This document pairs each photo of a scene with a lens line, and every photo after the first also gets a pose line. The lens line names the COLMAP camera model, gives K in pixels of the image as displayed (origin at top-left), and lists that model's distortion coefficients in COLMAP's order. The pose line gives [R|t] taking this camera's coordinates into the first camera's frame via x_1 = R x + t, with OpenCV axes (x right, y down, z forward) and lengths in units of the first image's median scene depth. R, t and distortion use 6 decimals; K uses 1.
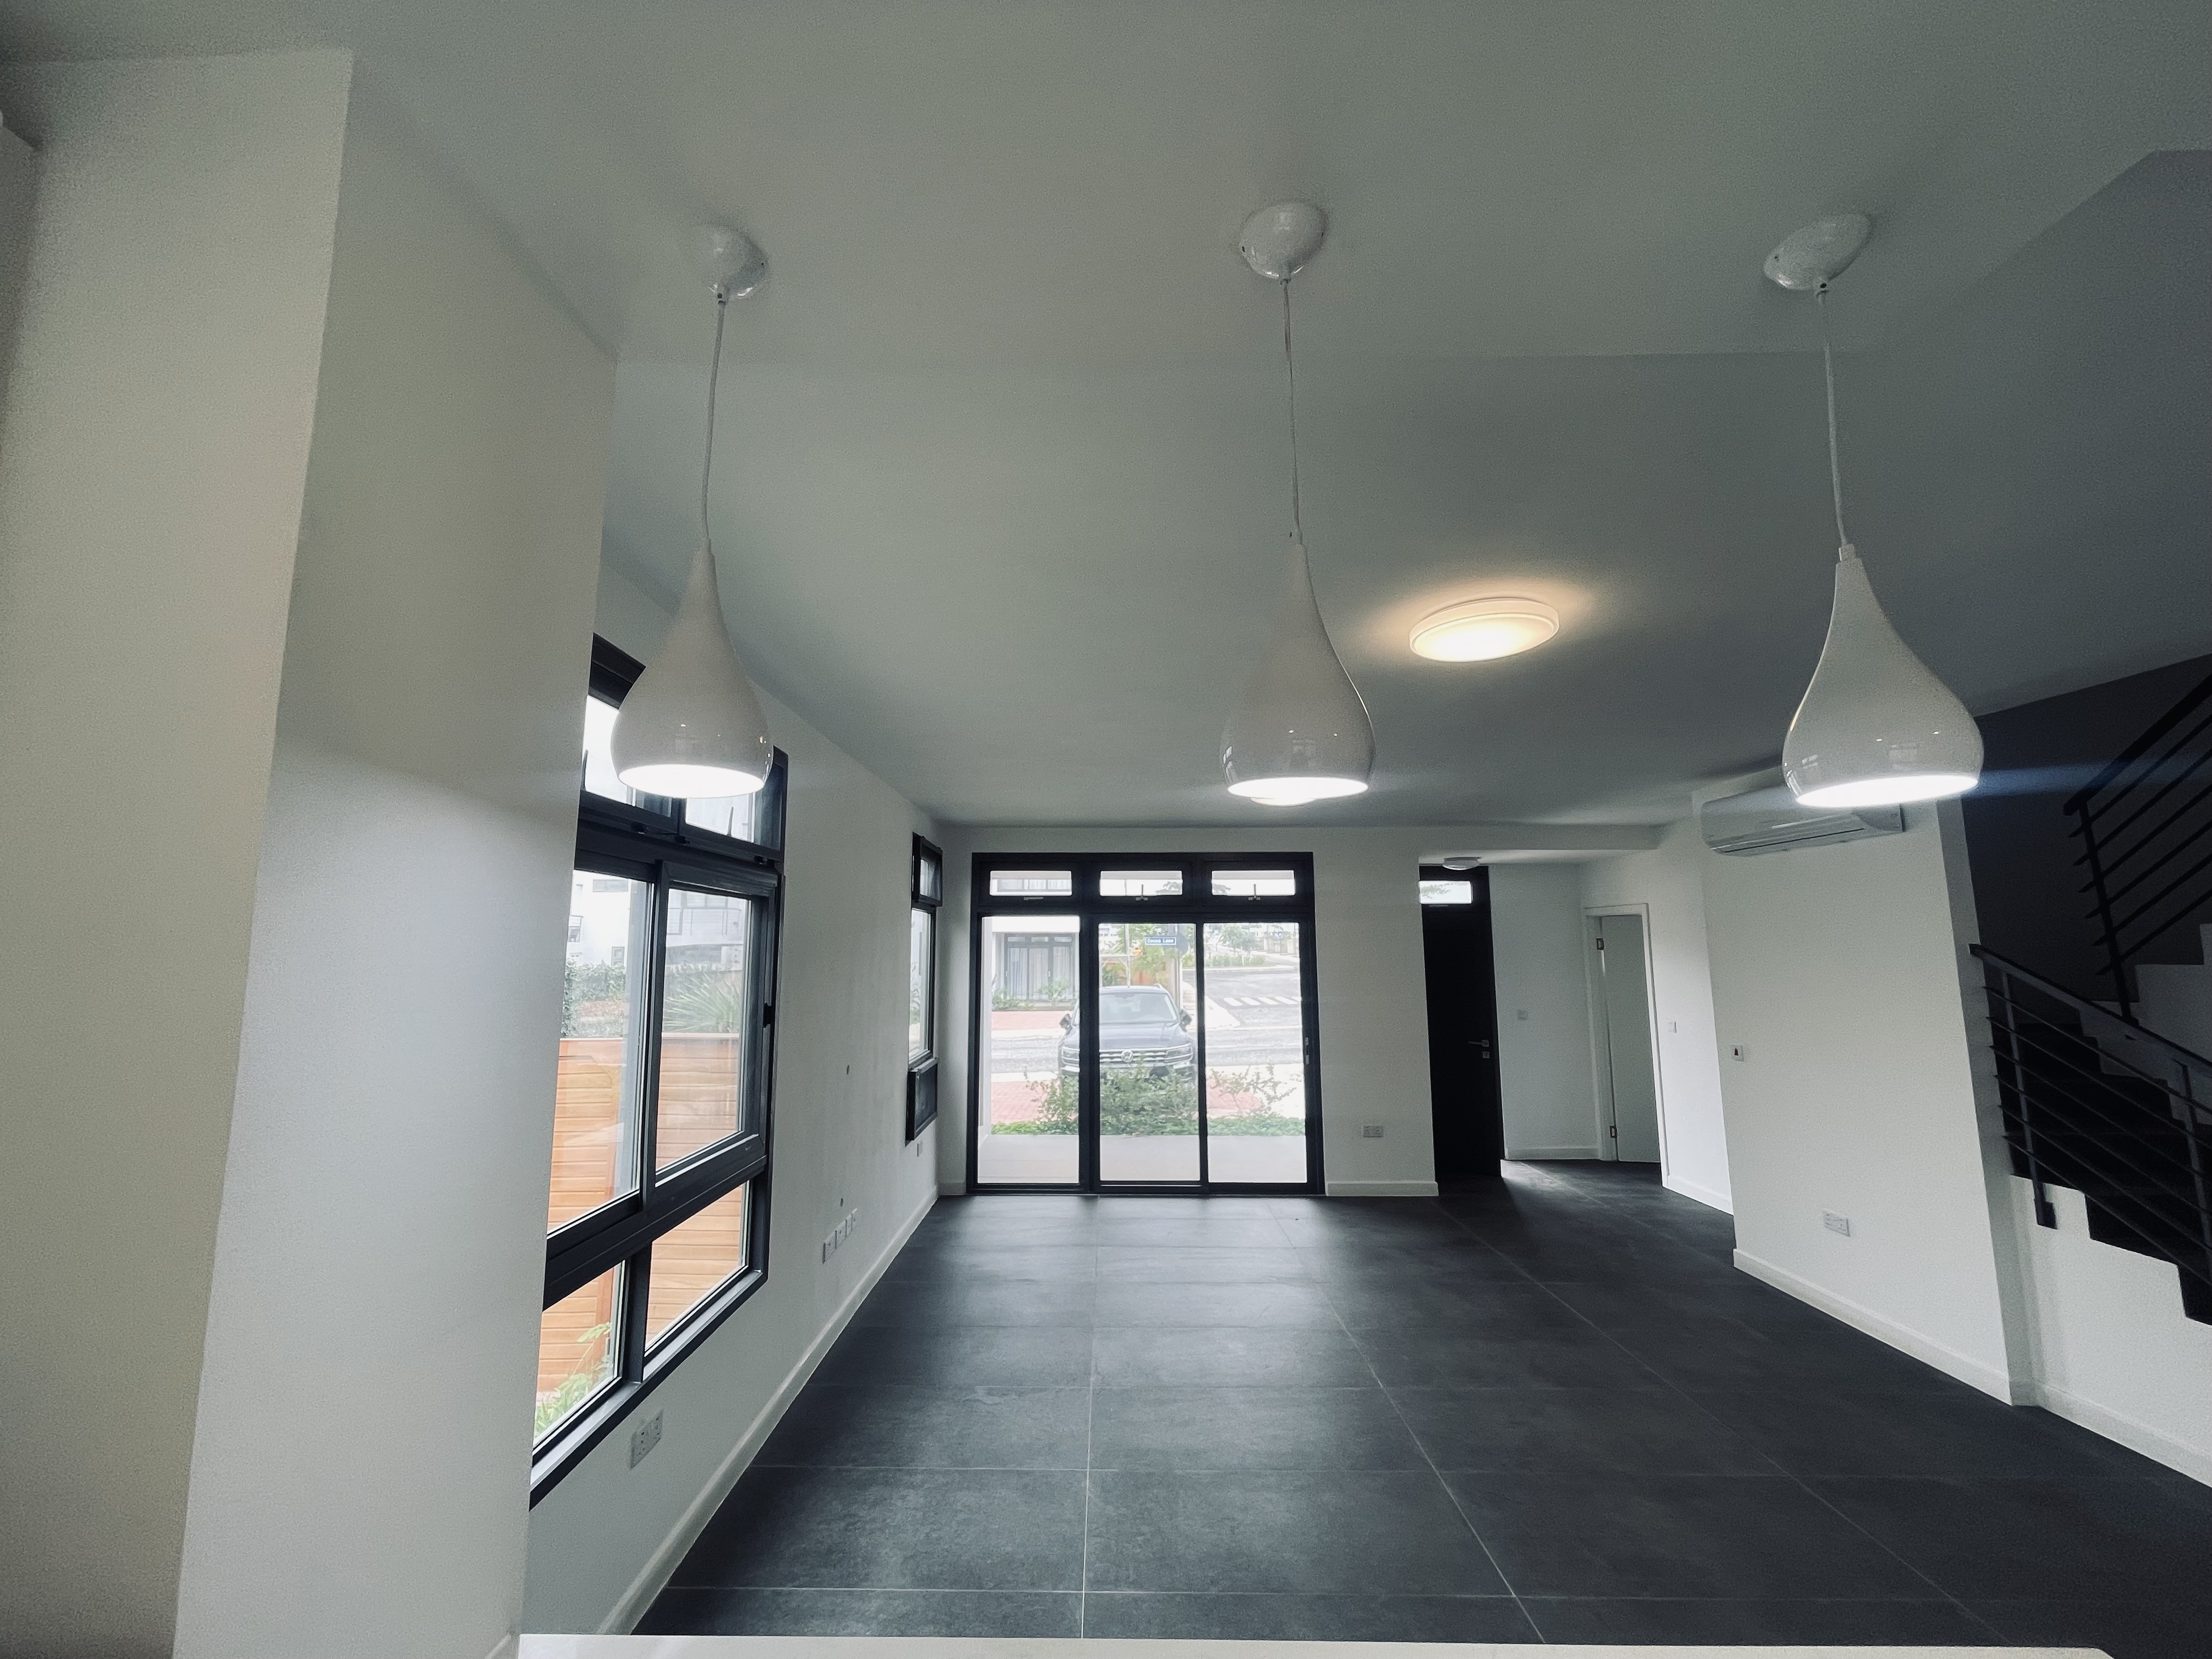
lens RADIAL K [[888.2, 0, 1096.0], [0, 888.2, 835.1], [0, 0, 1]] dist [0.000175, -0.000221]
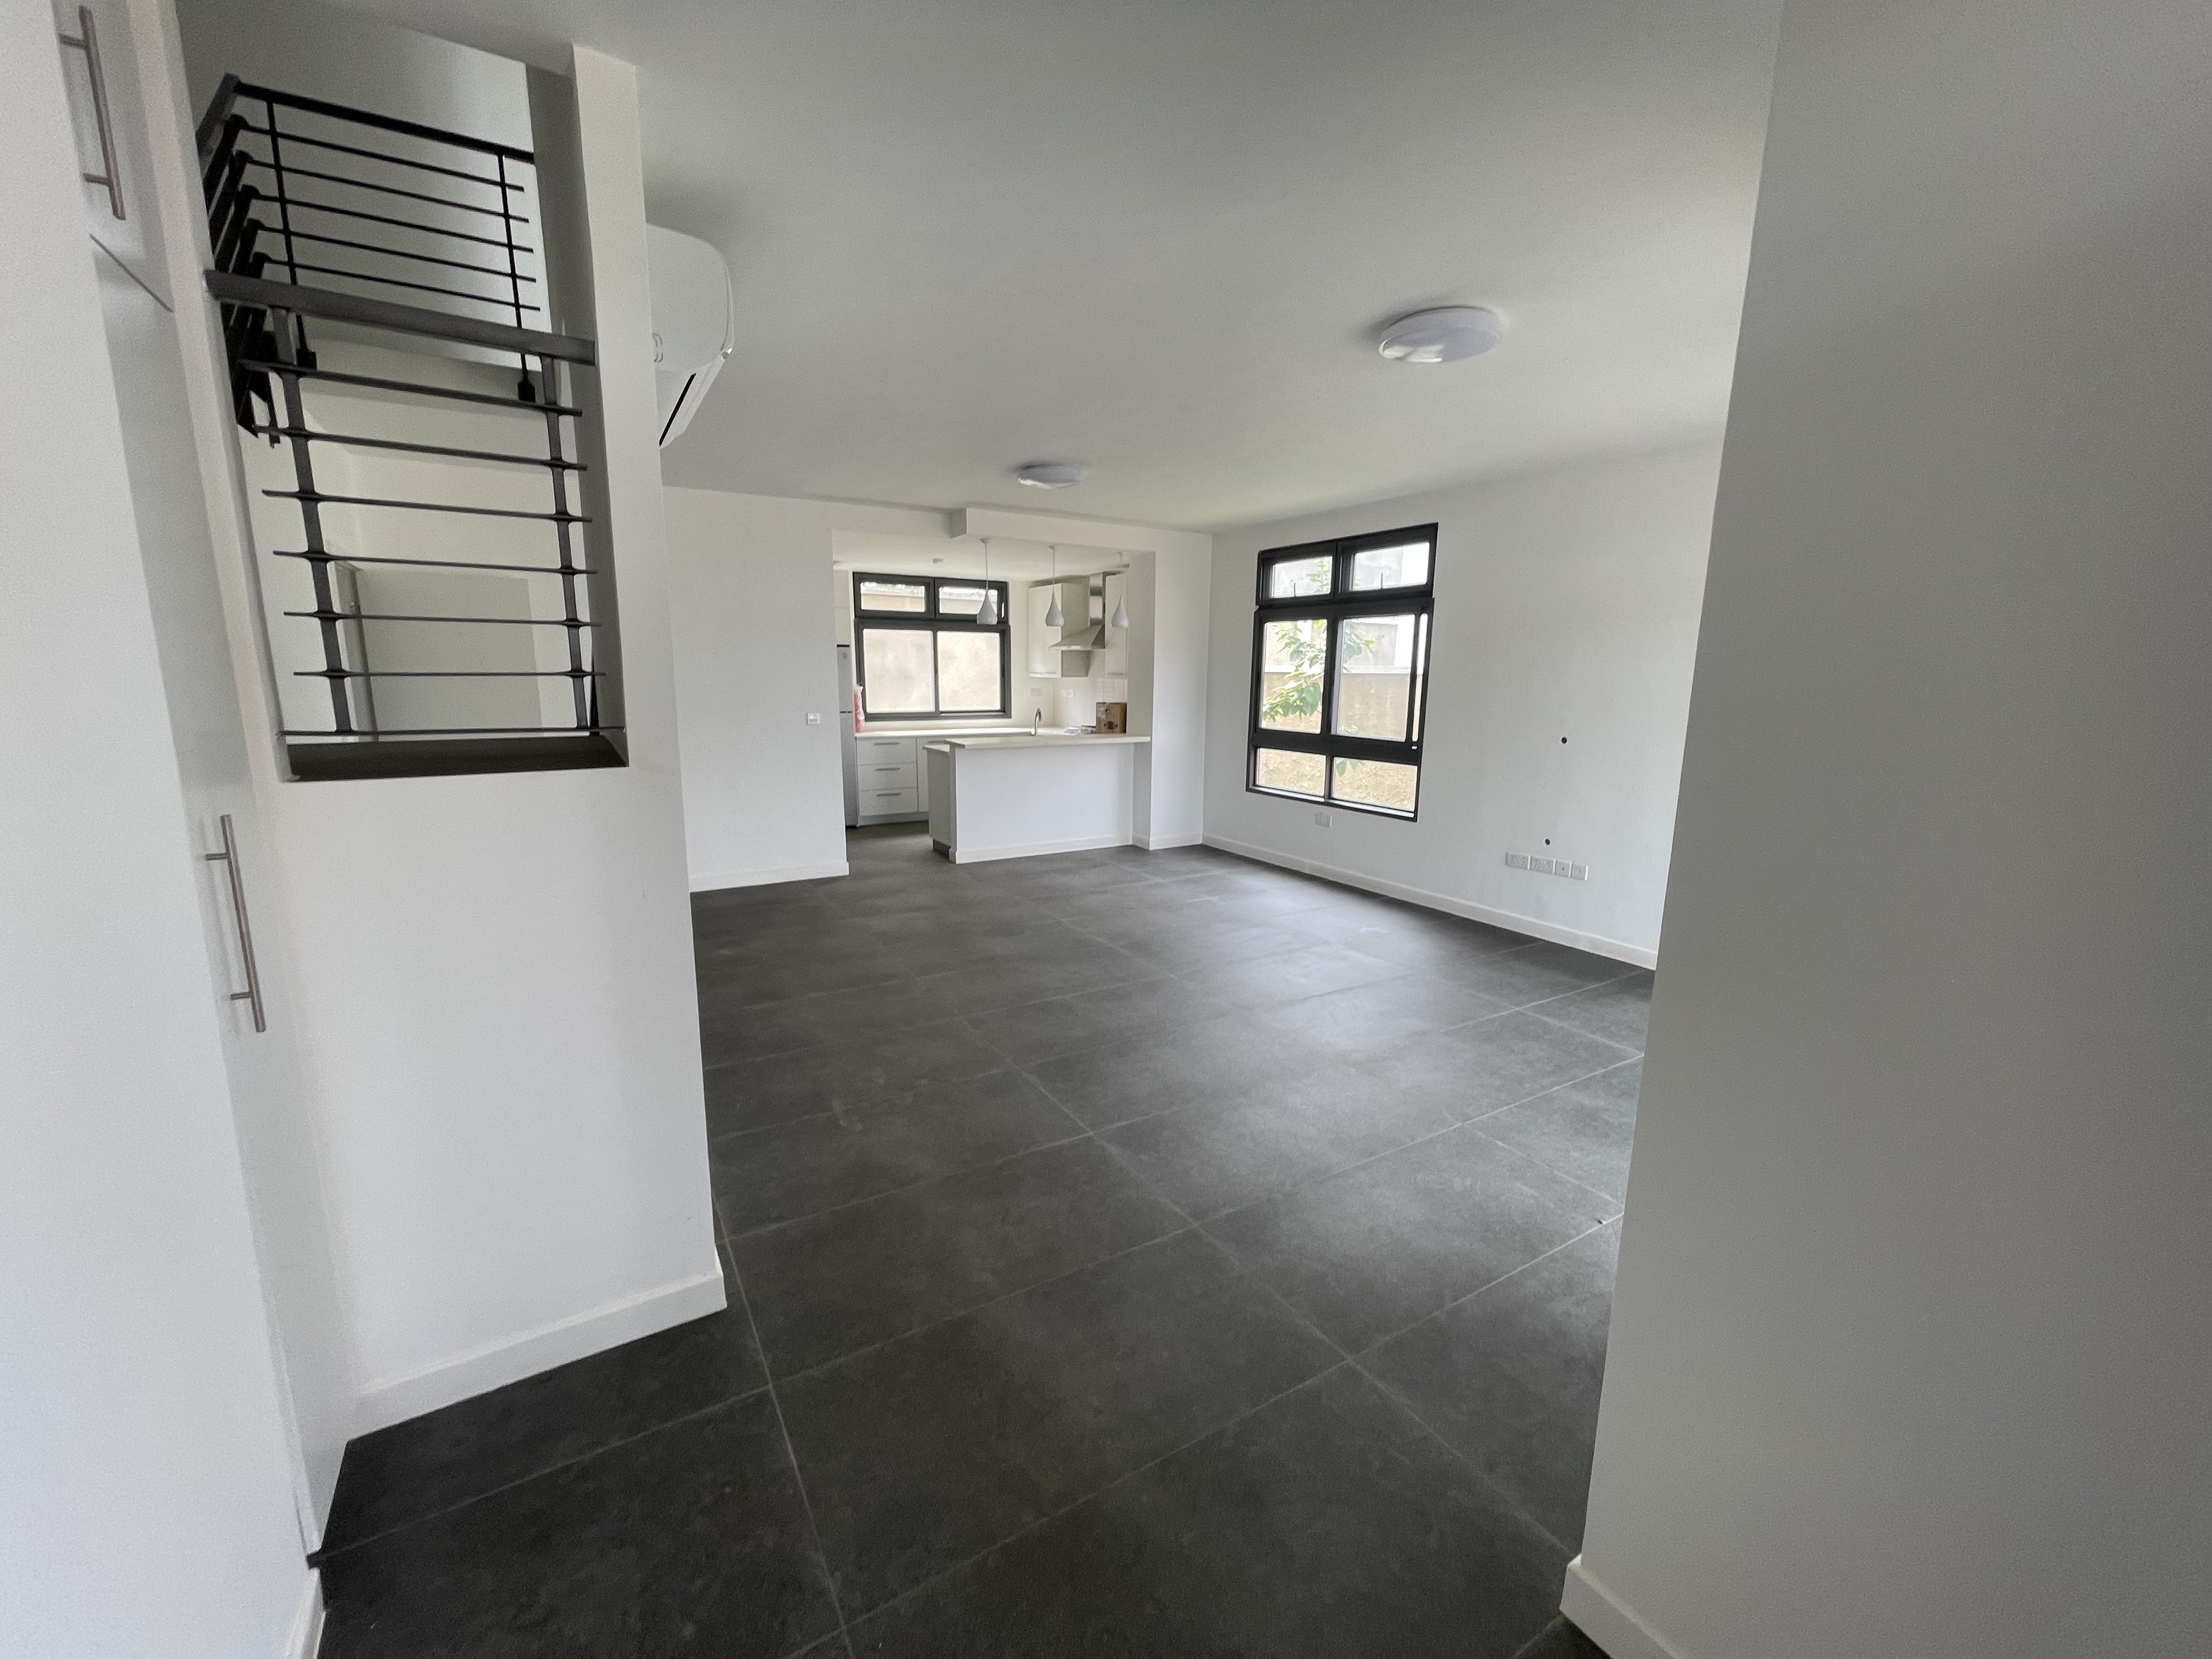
lens RADIAL K [[888.2, 0, 1096.0], [0, 888.2, 835.1], [0, 0, 1]] dist [0.000175, -0.000221]
pose [[-0.852424, 0.085943, -0.515739, 1.284676], [0.056747, 0.995779, 0.072144, 0.385152], [0.519762, 0.032231, -0.853703, 2.464319]]
